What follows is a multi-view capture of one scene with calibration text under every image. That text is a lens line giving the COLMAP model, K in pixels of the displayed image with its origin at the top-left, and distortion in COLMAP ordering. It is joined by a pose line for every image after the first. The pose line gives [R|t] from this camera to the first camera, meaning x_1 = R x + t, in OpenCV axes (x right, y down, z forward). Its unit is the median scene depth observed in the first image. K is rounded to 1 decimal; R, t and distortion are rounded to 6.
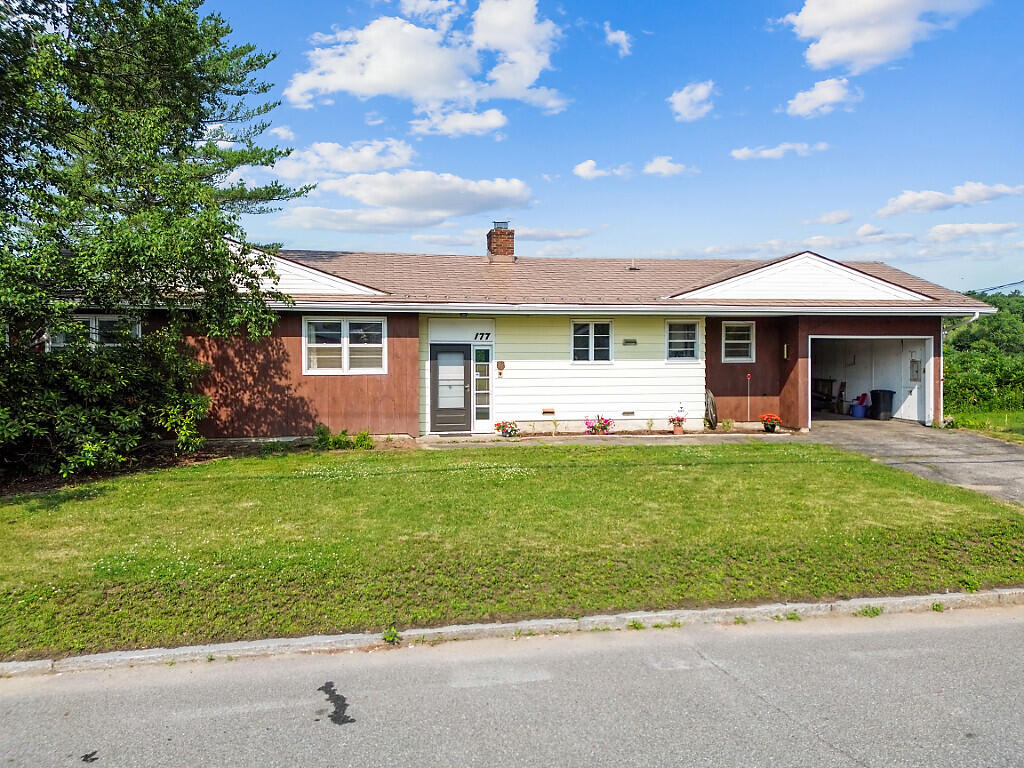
lens RADIAL K [[720.8, 0, 511.5], [0, 720.8, 386.8], [0, 0, 1]] dist [0.029423, -0.016132]
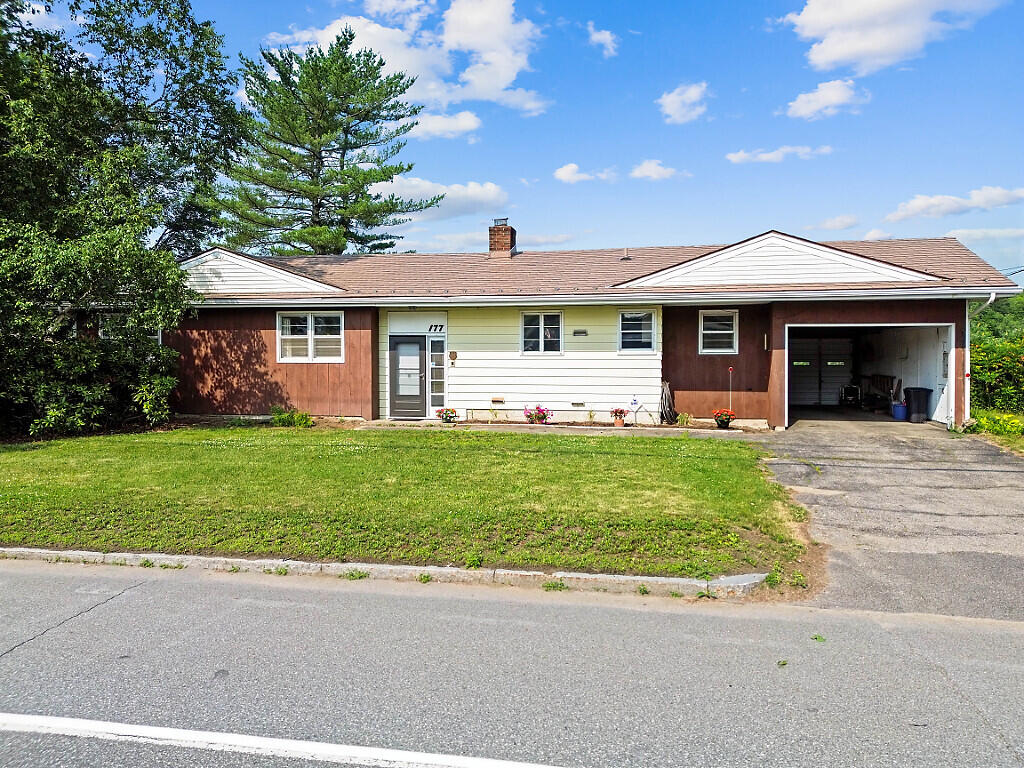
lens RADIAL K [[720.8, 0, 509.5], [0, 720.8, 379.7], [0, 0, 1]] dist [0.029423, -0.016132]
pose [[0.940507, 0.013313, -0.339513, 0.414328], [-0.017233, 0.999815, -0.008536, 0.013026], [0.339337, 0.013879, 0.940563, 0.036381]]
